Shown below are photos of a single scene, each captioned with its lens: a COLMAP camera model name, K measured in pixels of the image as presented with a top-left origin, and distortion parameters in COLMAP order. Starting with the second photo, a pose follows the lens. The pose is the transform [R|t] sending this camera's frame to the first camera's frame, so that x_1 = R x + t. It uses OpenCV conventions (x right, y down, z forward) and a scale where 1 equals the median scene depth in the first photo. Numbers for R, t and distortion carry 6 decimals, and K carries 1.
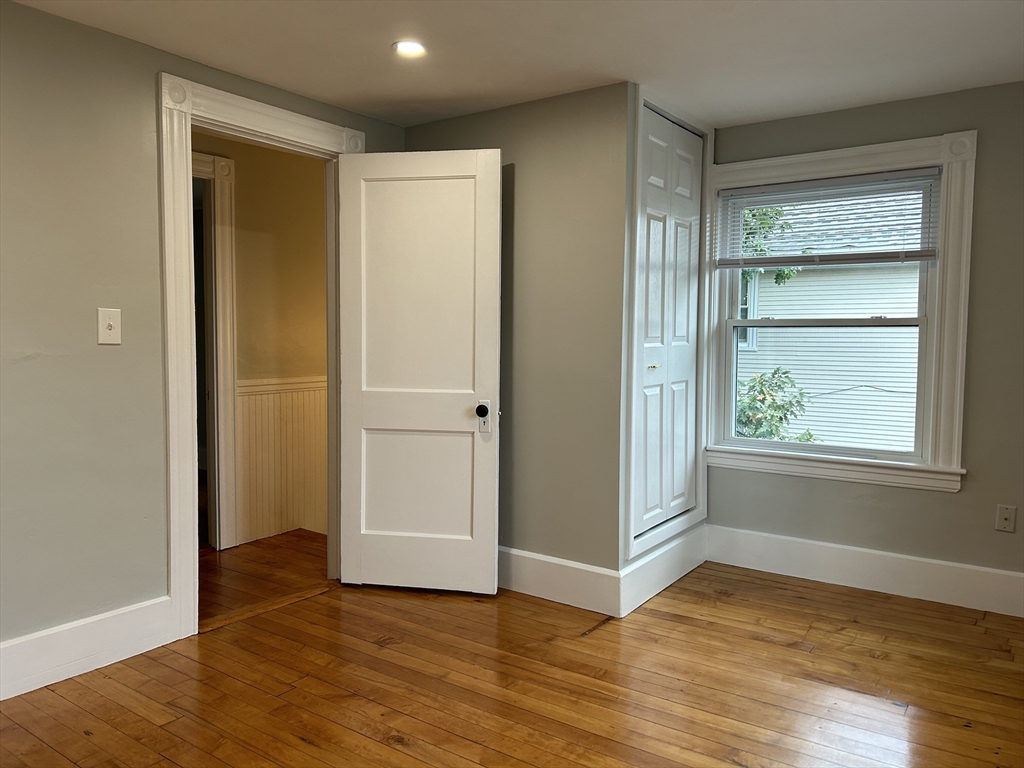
lens RADIAL K [[777.4, 0, 512.0], [0, 777.4, 384.0], [0, 0, 1]] dist [0.071888, -0.080088]
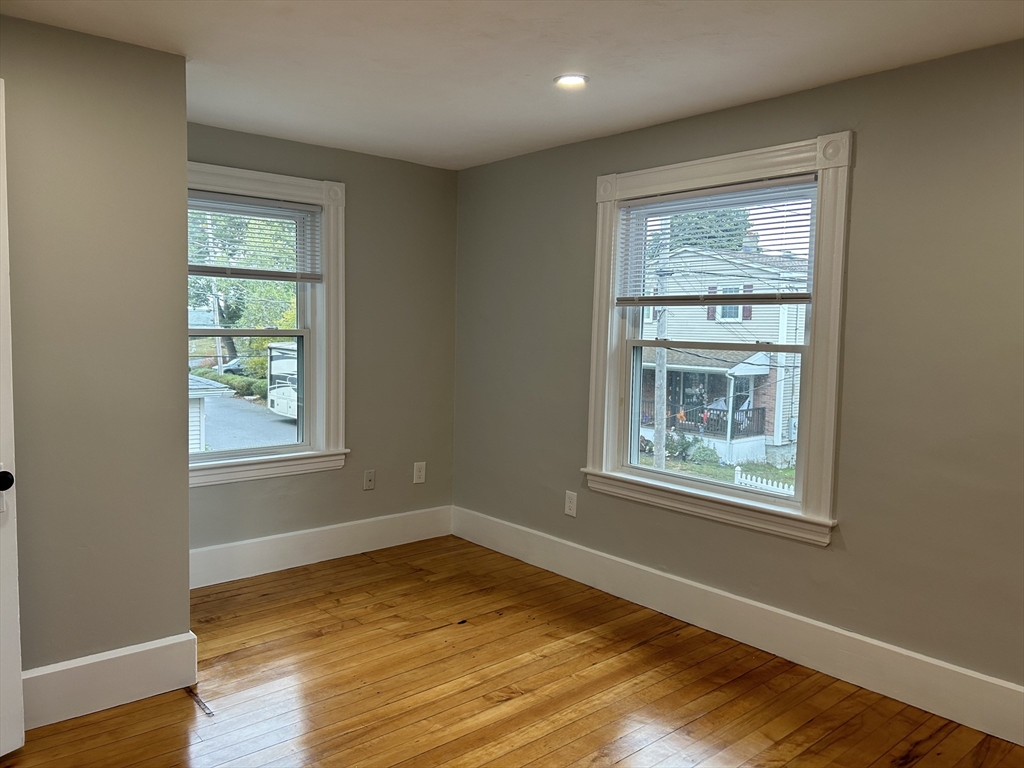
lens RADIAL K [[730.6, 0, 513.1], [0, 730.6, 390.5], [0, 0, 1]] dist [-0.024316, 0.001293]
pose [[0.249472, -0.075971, 0.965397, -0.488757], [0.058509, 0.996279, 0.063281, -0.044943], [-0.966613, 0.040697, 0.252989, 0.439036]]
